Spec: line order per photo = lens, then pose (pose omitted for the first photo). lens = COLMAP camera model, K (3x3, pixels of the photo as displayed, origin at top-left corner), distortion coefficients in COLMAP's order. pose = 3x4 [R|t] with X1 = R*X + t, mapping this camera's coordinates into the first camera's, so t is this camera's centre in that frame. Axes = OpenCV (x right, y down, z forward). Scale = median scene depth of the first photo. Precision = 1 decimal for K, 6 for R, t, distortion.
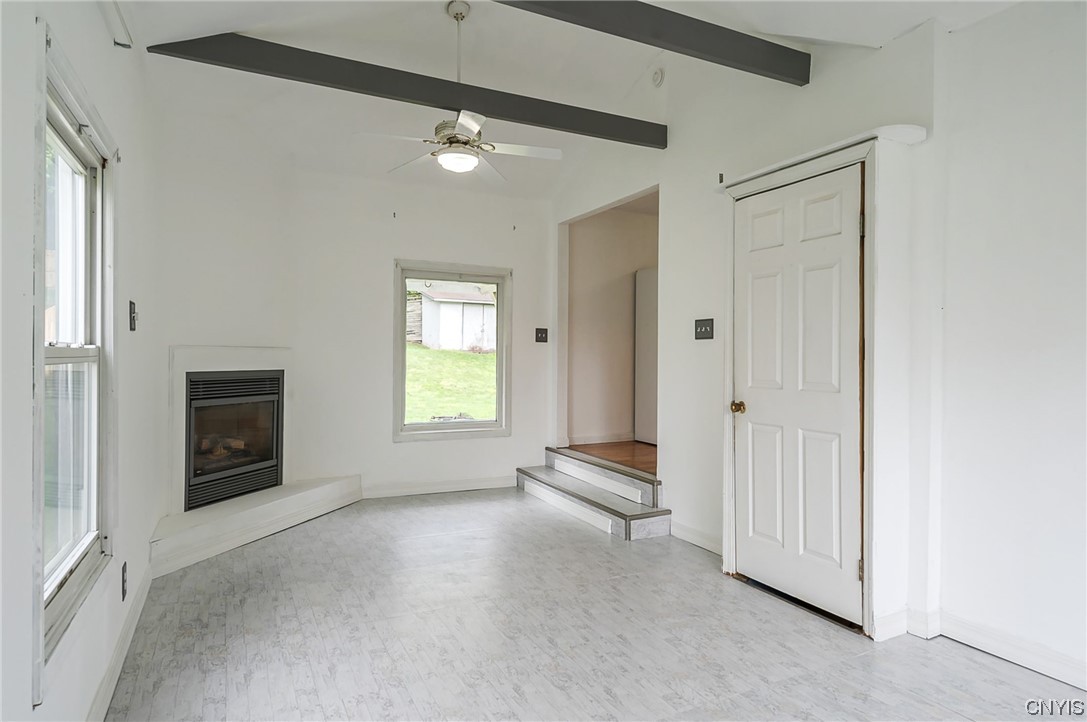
lens RADIAL K [[610.2, 0, 547.8], [0, 610.2, 358.3], [0, 0, 1]] dist [-0.001369, 0.000011]
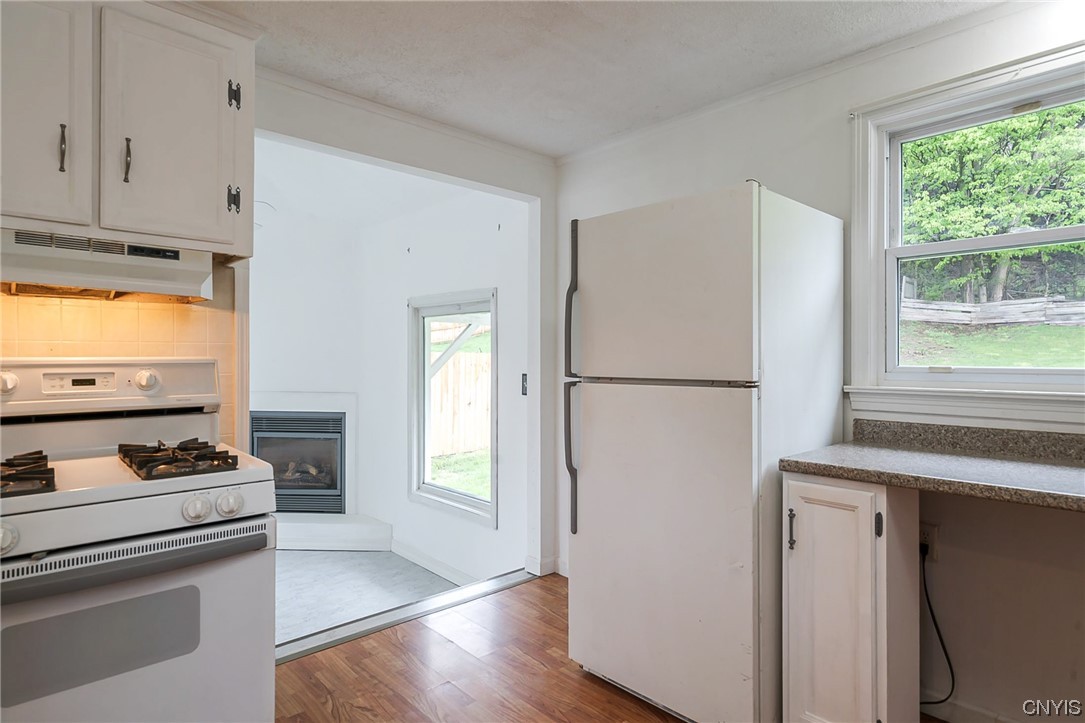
lens RADIAL K [[603.0, 0, 533.1], [0, 603.0, 358.2], [0, 0, 1]] dist [0.002234, -0.000241]
pose [[0.262229, -0.008550, -0.964968, 0.878218], [-0.009087, 0.999895, -0.011329, -0.085395], [0.964963, 0.011739, 0.262124, 1.241170]]
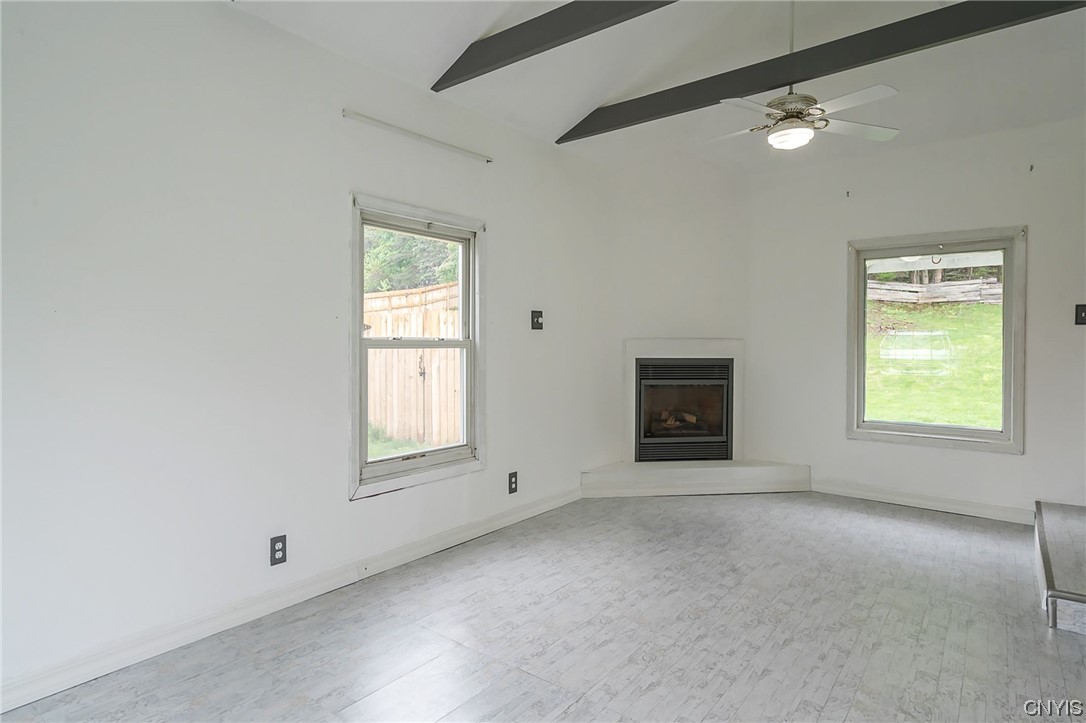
lens RADIAL K [[603.5, 0, 533.6], [0, 603.5, 358.2], [0, 0, 1]] dist [0.002234, -0.000241]
pose [[0.416051, 0.014886, -0.909220, 0.509219], [-0.003008, 0.999883, 0.014994, 0.003763], [0.909336, -0.003503, 0.416047, 0.239351]]
